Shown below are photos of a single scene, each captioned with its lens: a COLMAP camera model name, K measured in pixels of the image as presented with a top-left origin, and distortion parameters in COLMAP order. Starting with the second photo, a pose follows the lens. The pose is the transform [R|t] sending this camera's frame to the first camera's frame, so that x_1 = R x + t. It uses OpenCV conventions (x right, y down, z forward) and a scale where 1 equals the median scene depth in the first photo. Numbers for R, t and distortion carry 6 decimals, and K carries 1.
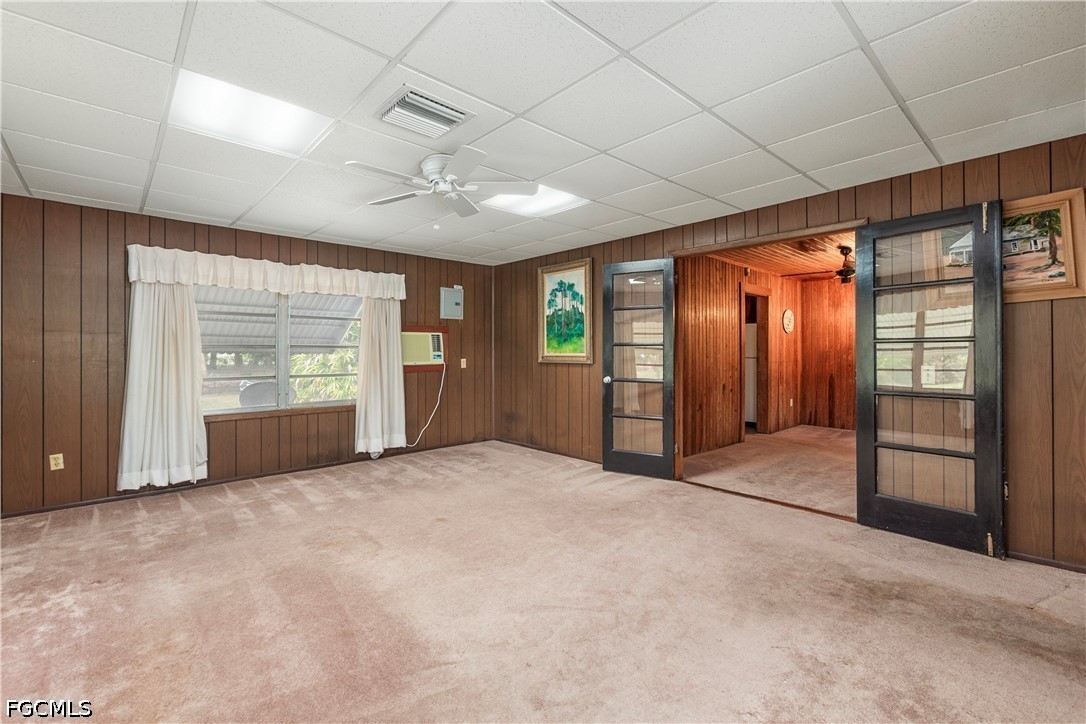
lens RADIAL K [[478.4, 0, 555.9], [0, 478.4, 350.1], [0, 0, 1]] dist [-0.001384, -0.000219]
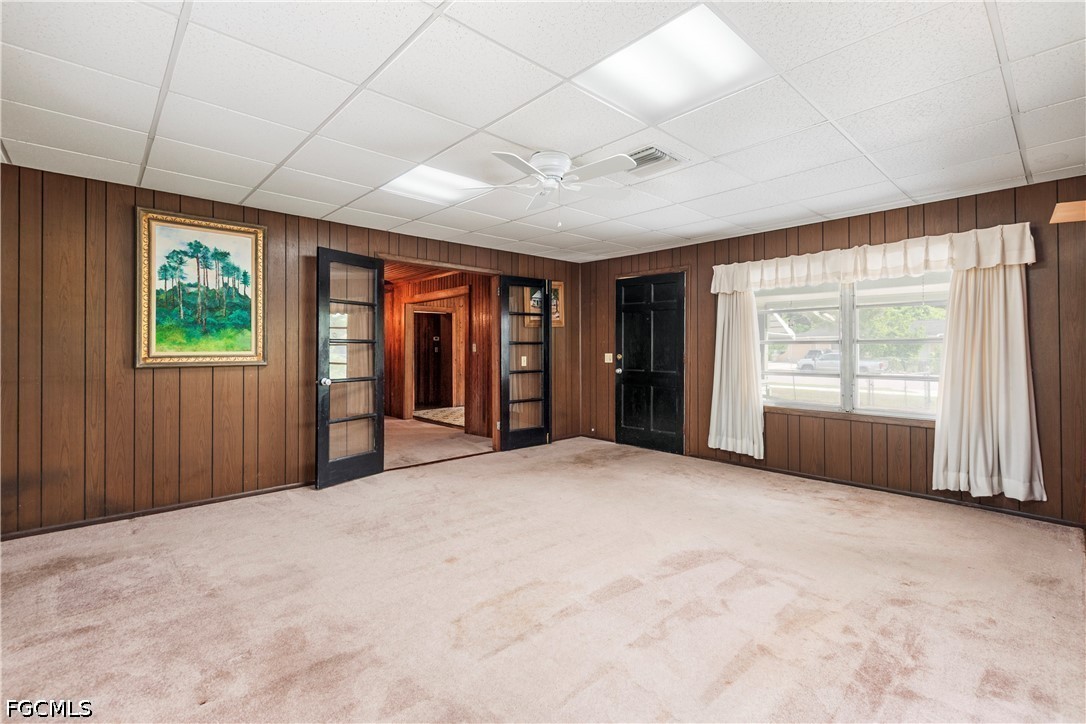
lens RADIAL K [[478.4, 0, 527.7], [0, 478.4, 346.9], [0, 0, 1]] dist [-0.001384, -0.000219]
pose [[0.025442, 0.007180, 0.999651, -0.643302], [-0.001227, 0.999974, -0.007151, 0.004418], [-0.999676, -0.001045, 0.025450, 0.532419]]
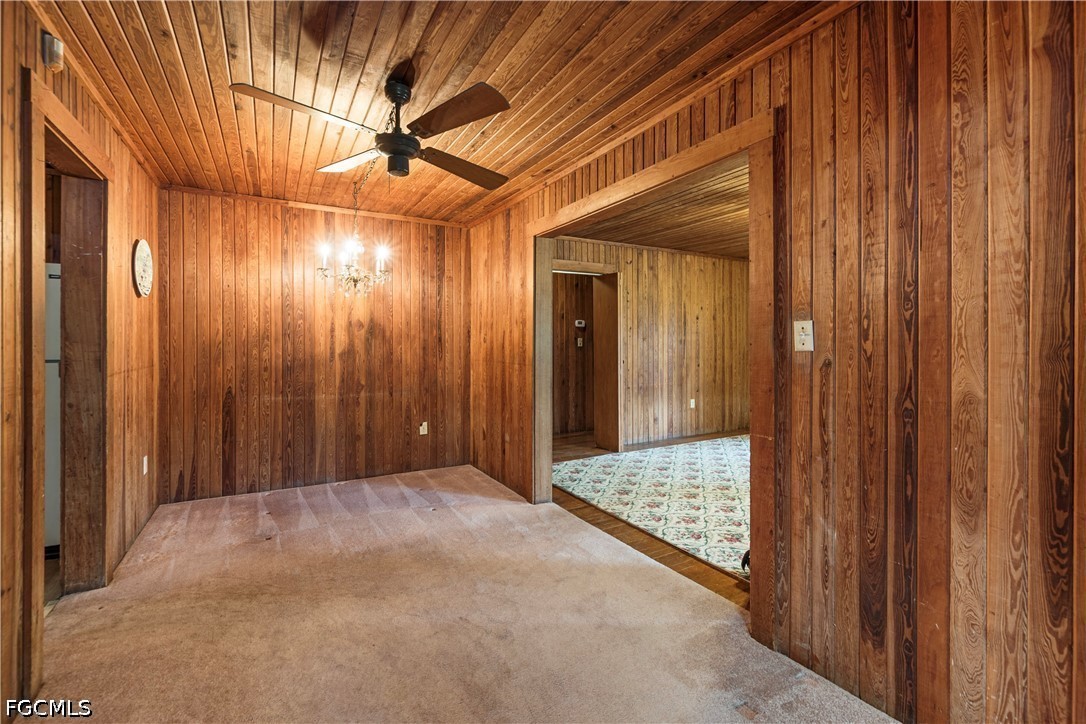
lens RADIAL K [[478.4, 0, 524.3], [0, 478.4, 342.2], [0, 0, 1]] dist [-0.001384, -0.000219]
pose [[0.266019, -0.000254, 0.963968, 0.251427], [-0.000953, 0.999999, 0.000527, 0.002470], [-0.963967, -0.001059, 0.266018, 0.807635]]
